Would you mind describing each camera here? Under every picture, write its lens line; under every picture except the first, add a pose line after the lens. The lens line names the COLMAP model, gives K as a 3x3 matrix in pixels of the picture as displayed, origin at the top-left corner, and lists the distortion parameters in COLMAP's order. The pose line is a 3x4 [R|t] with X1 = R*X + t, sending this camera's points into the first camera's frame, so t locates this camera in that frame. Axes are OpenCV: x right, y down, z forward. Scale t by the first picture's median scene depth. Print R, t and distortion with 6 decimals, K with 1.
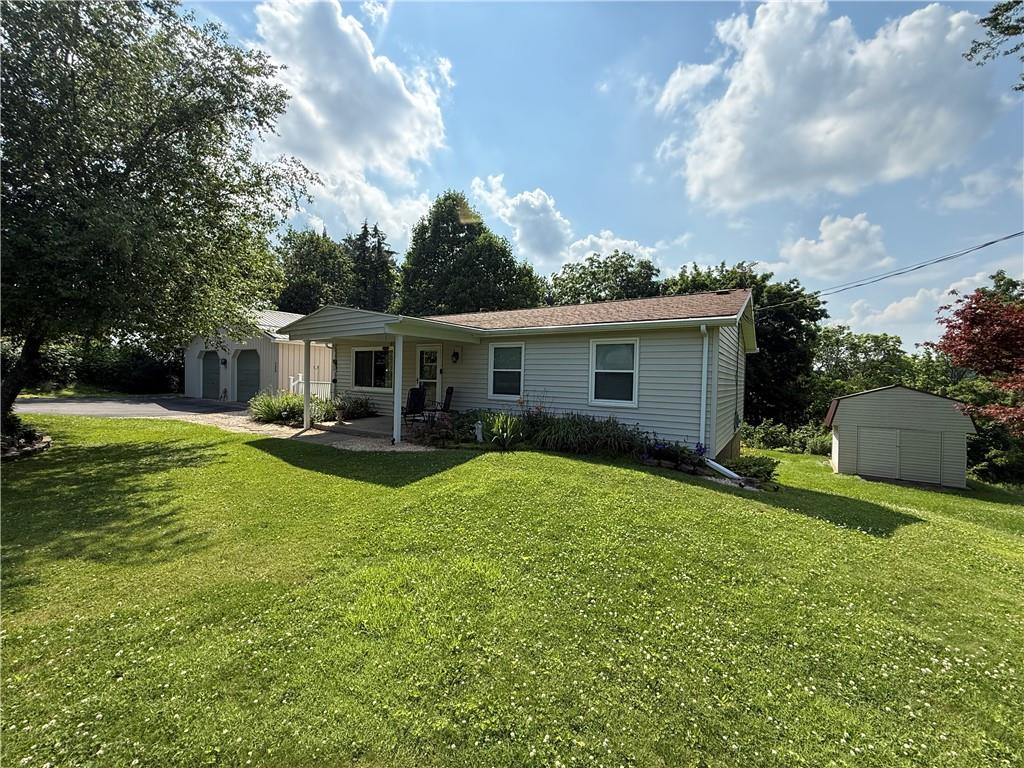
lens RADIAL K [[413.7, 0, 512.0], [0, 413.7, 384.0], [0, 0, 1]] dist [0.019564, -0.000057]
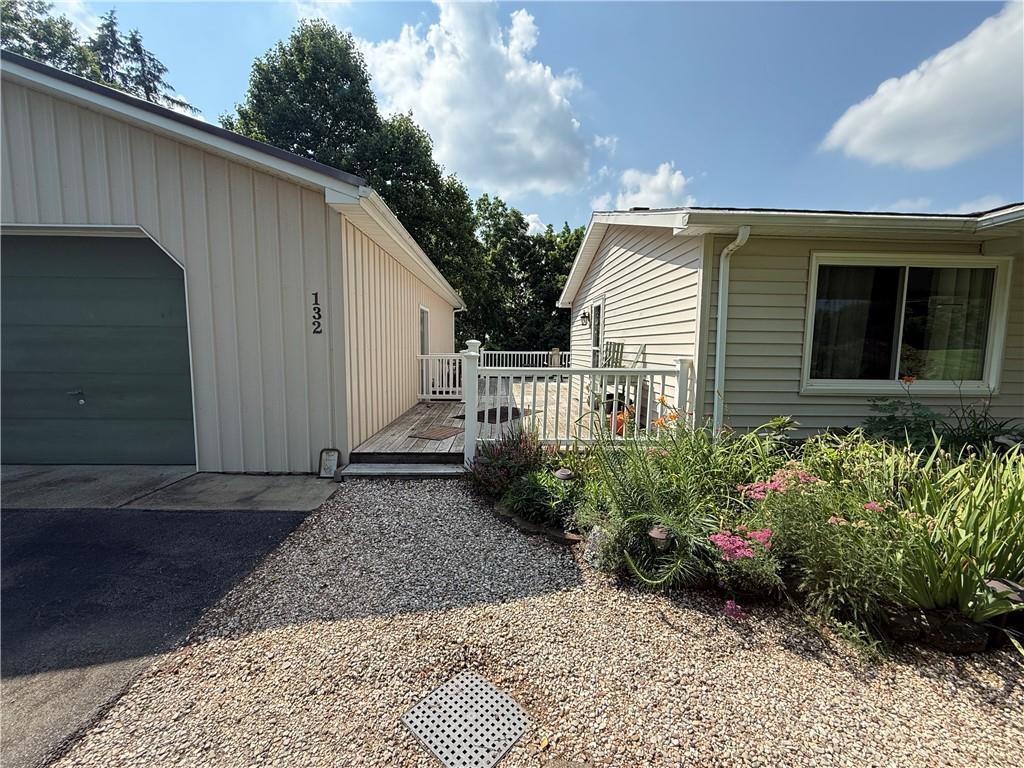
lens RADIAL K [[403.6, 0, 512.0], [0, 403.6, 384.0], [0, 0, 1]] dist [-0.001757, -0.000116]
pose [[0.806377, -0.076620, 0.586418, -0.270291], [0.024578, 0.995057, 0.096215, -0.009901], [-0.590891, -0.063173, 0.804274, 0.325945]]
